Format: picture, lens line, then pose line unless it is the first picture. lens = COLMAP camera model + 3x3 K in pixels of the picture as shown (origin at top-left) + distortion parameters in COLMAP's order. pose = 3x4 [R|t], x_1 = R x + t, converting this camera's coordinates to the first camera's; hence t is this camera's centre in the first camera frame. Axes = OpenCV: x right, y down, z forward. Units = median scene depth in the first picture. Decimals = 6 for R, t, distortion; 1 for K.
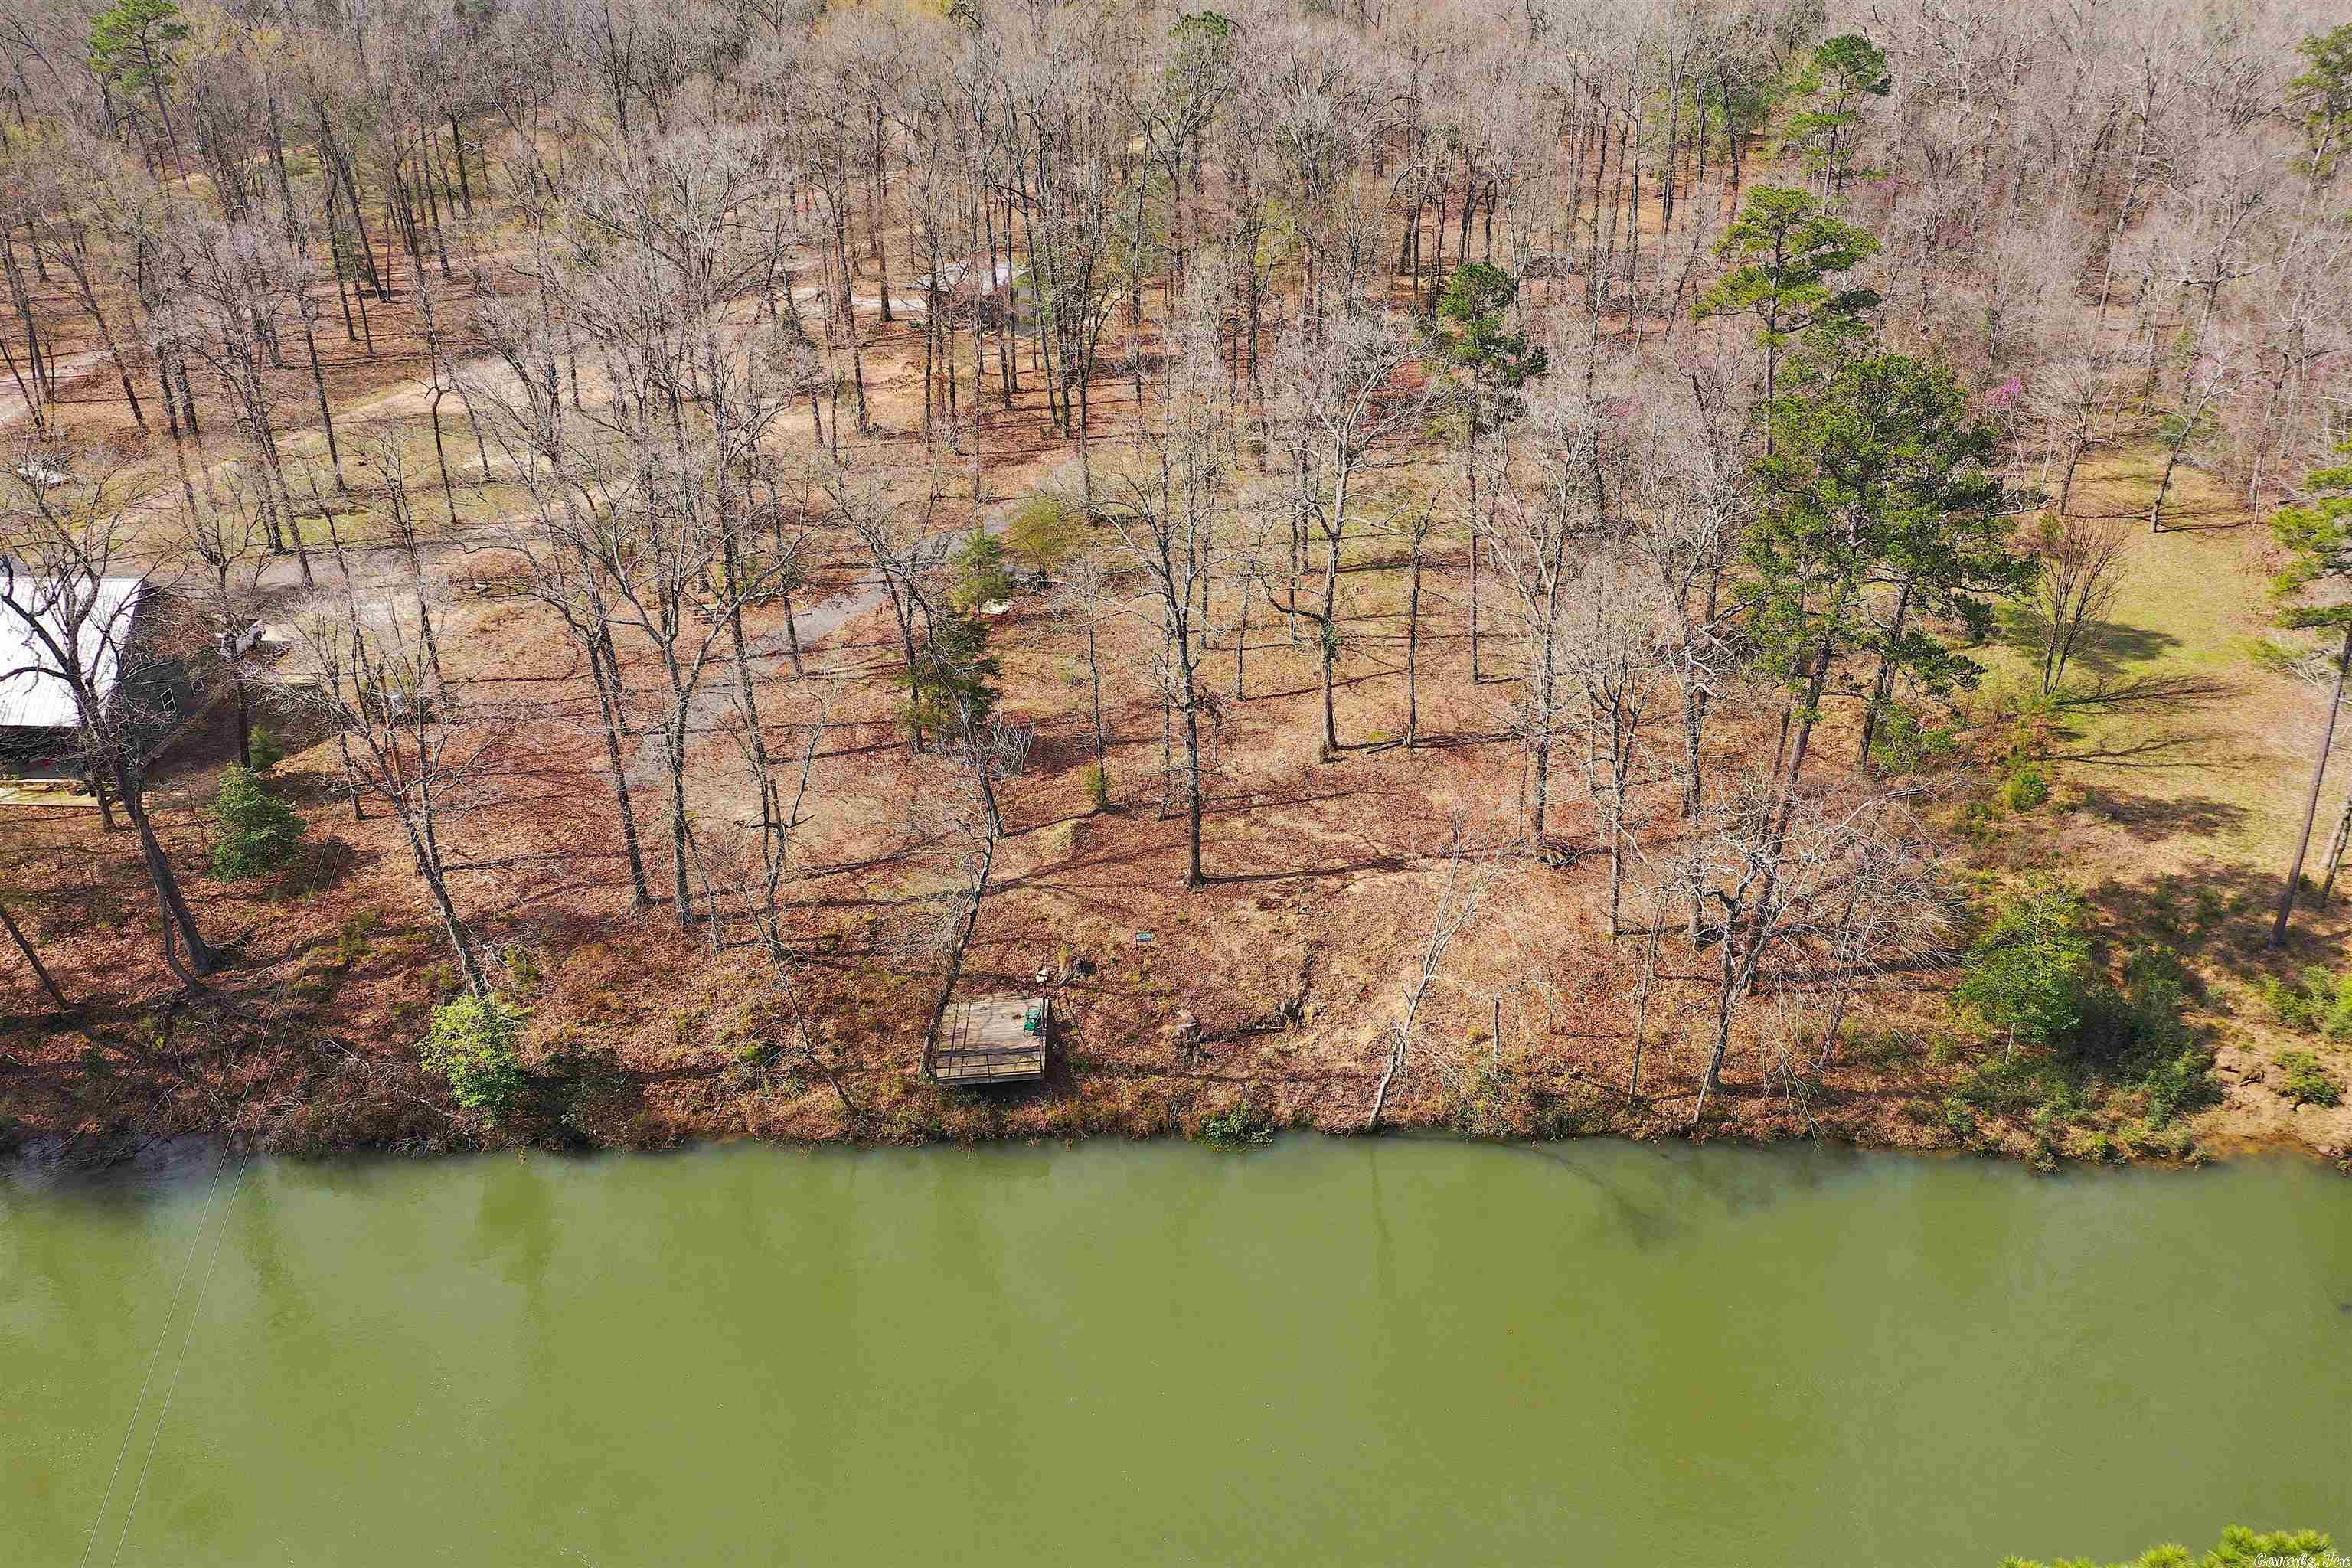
lens RADIAL K [[1934.7, 0, 1176.0], [0, 1934.7, 784.0], [0, 0, 1]] dist [0.028571, -0.012387]
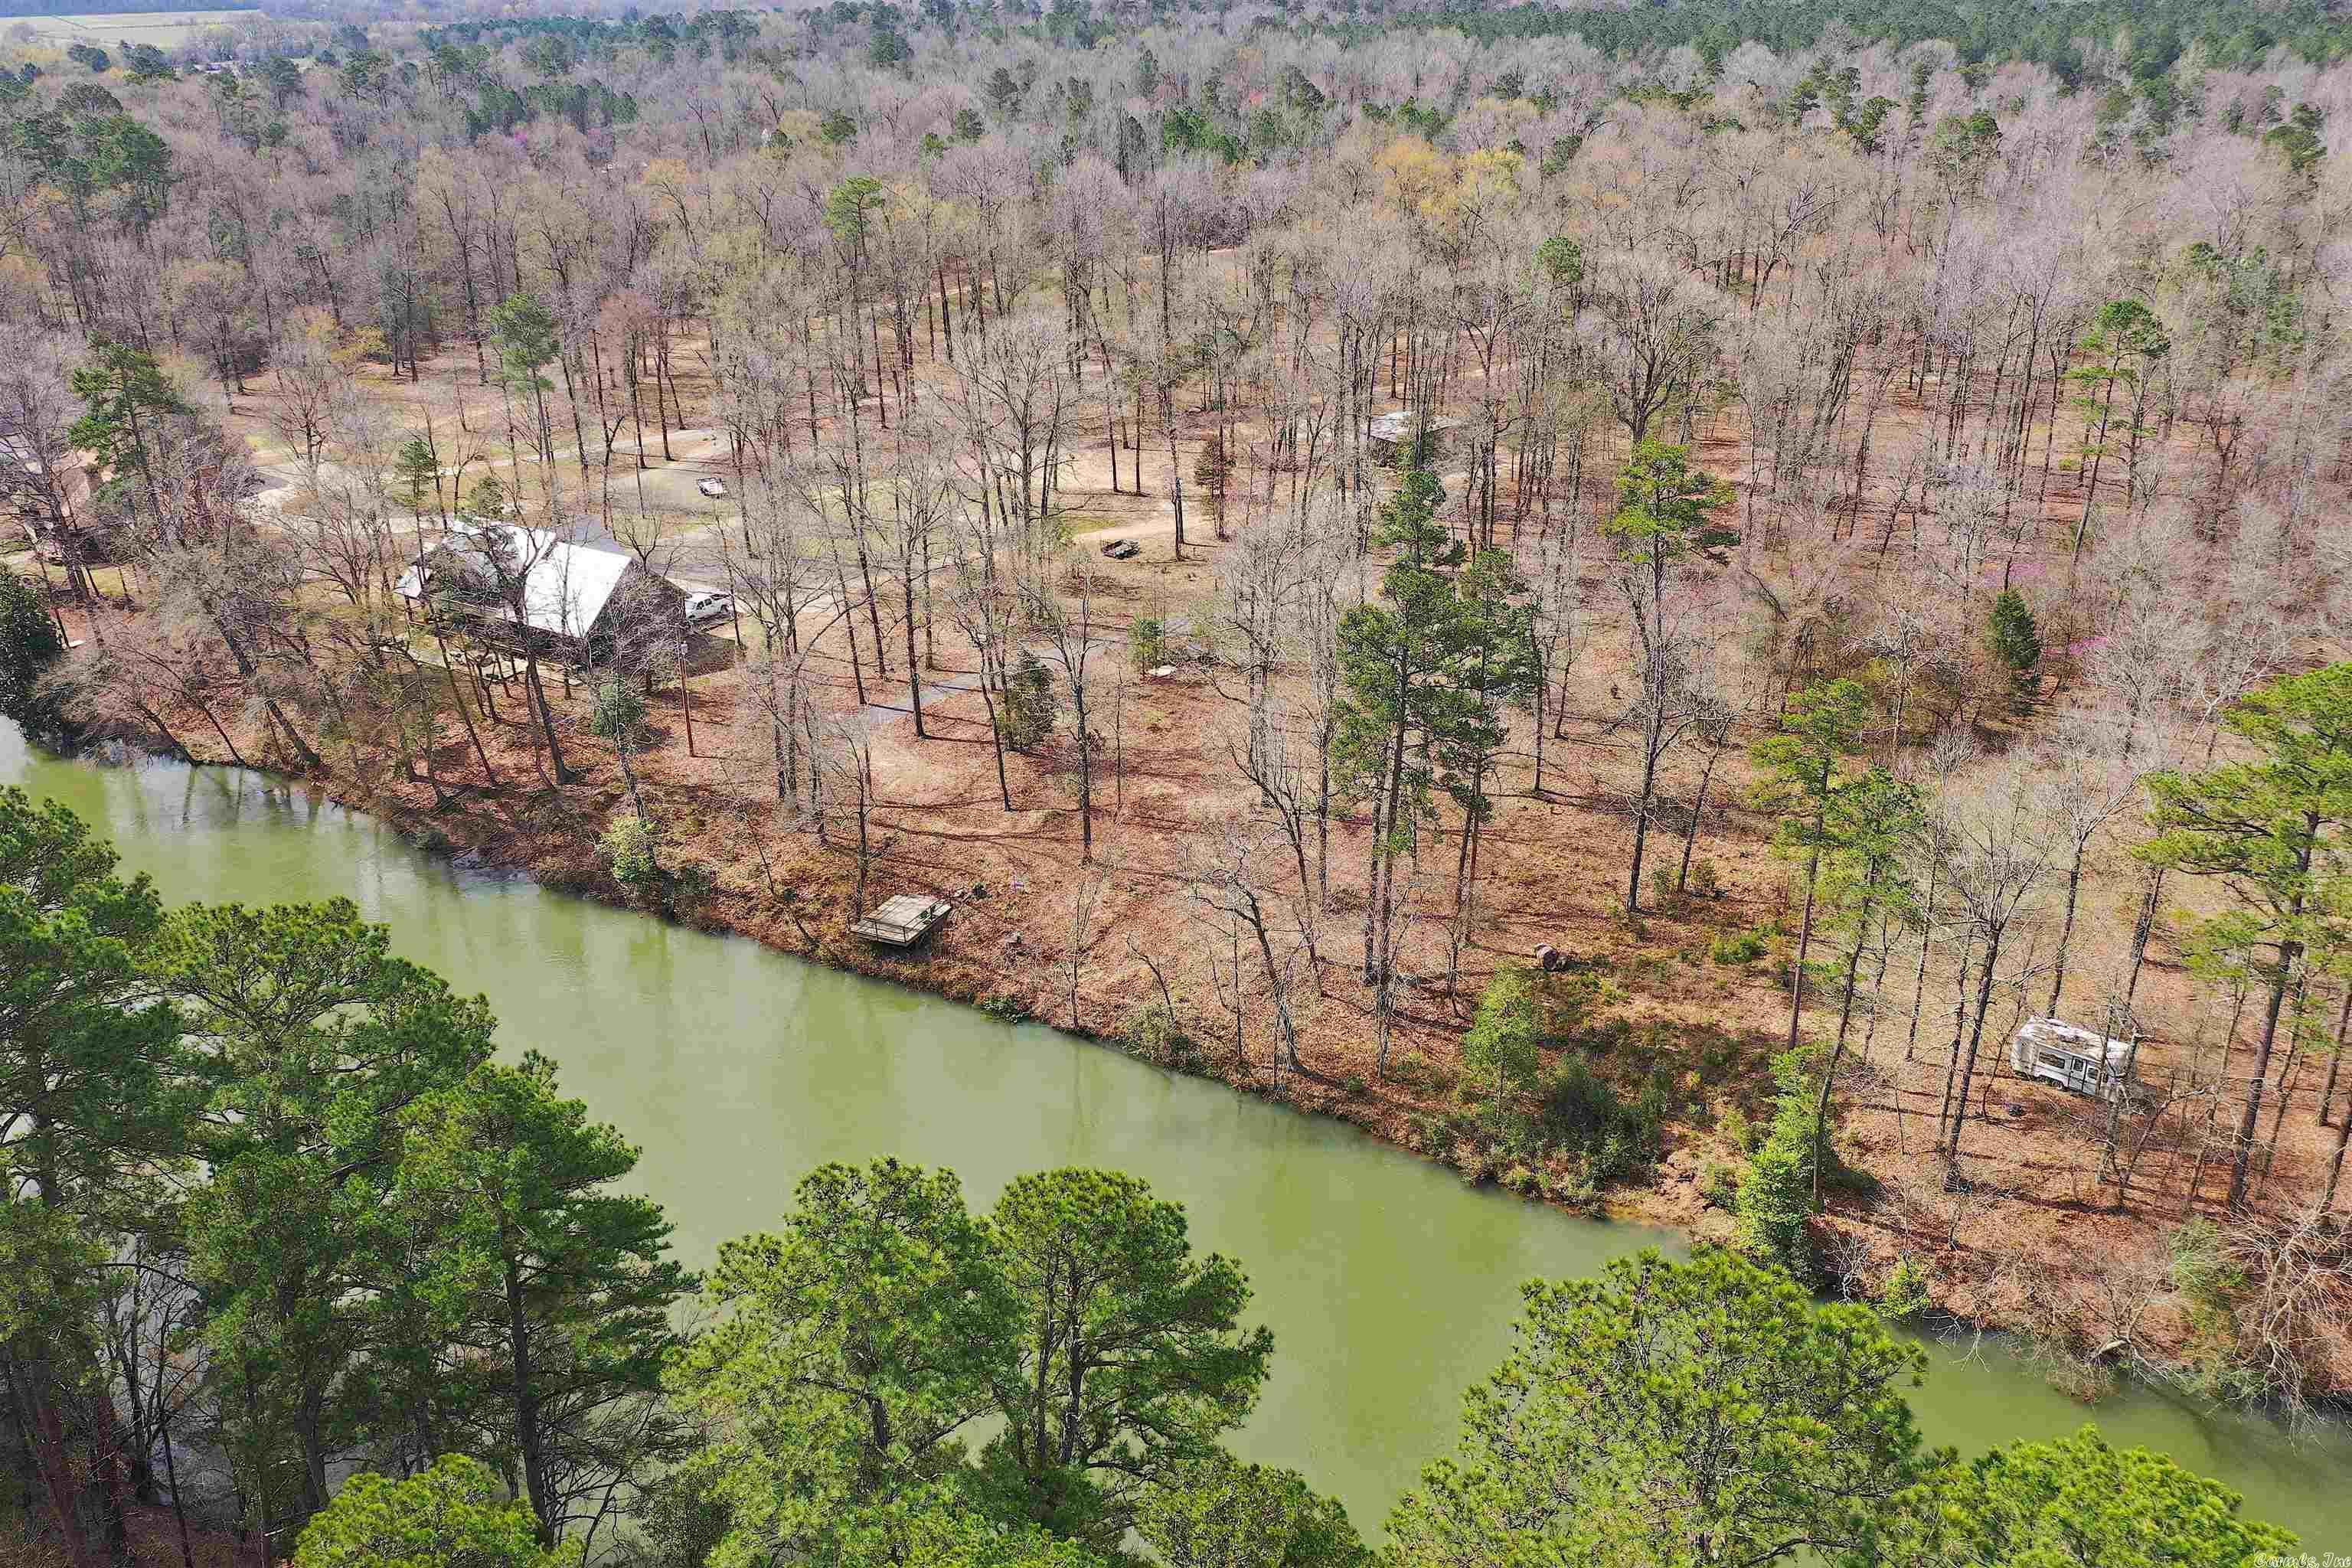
lens RADIAL K [[1934.7, 0, 1176.0], [0, 1934.7, 784.0], [0, 0, 1]] dist [0.028571, -0.012387]
pose [[0.866639, 0.204986, -0.454882, 0.839248], [-0.198531, 0.978098, 0.062526, -0.132062], [0.457736, 0.036121, 0.888354, -0.364552]]
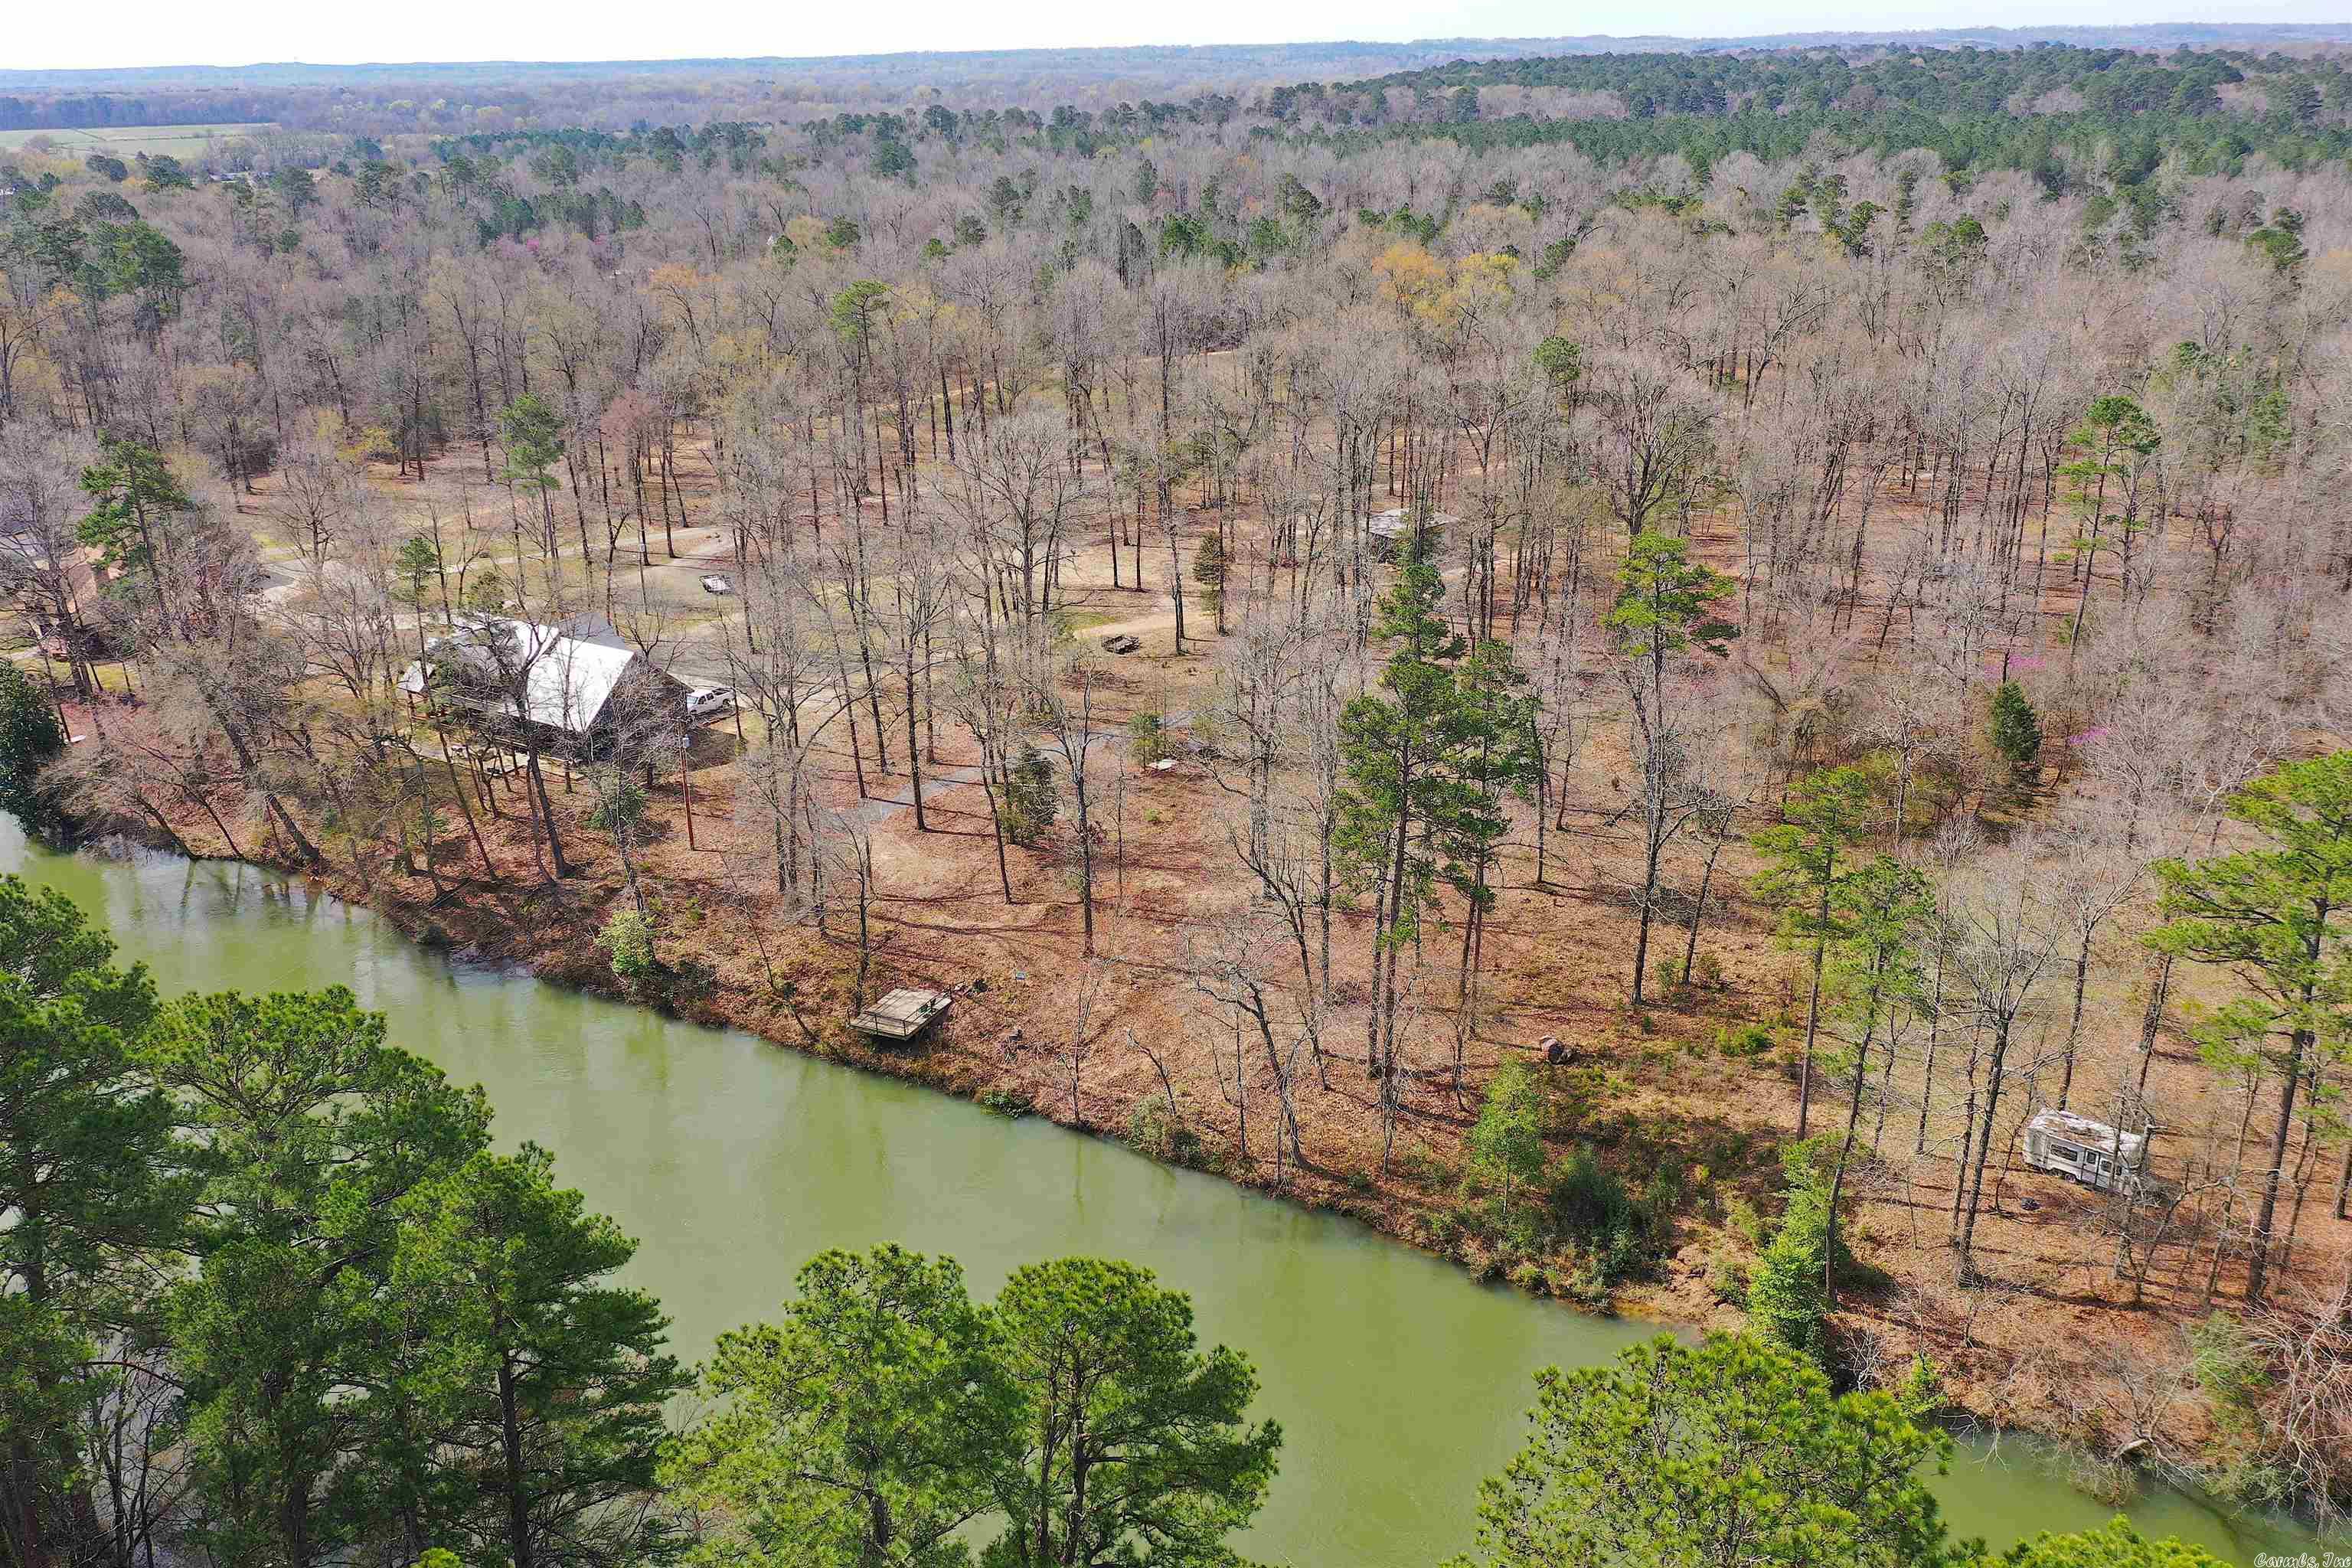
lens RADIAL K [[1934.7, 0, 1176.0], [0, 1934.7, 784.0], [0, 0, 1]] dist [0.028571, -0.012387]
pose [[0.867290, 0.179280, -0.464399, 0.837451], [-0.196367, 0.980460, 0.011778, -0.124793], [0.457436, 0.080978, 0.885548, -0.362710]]
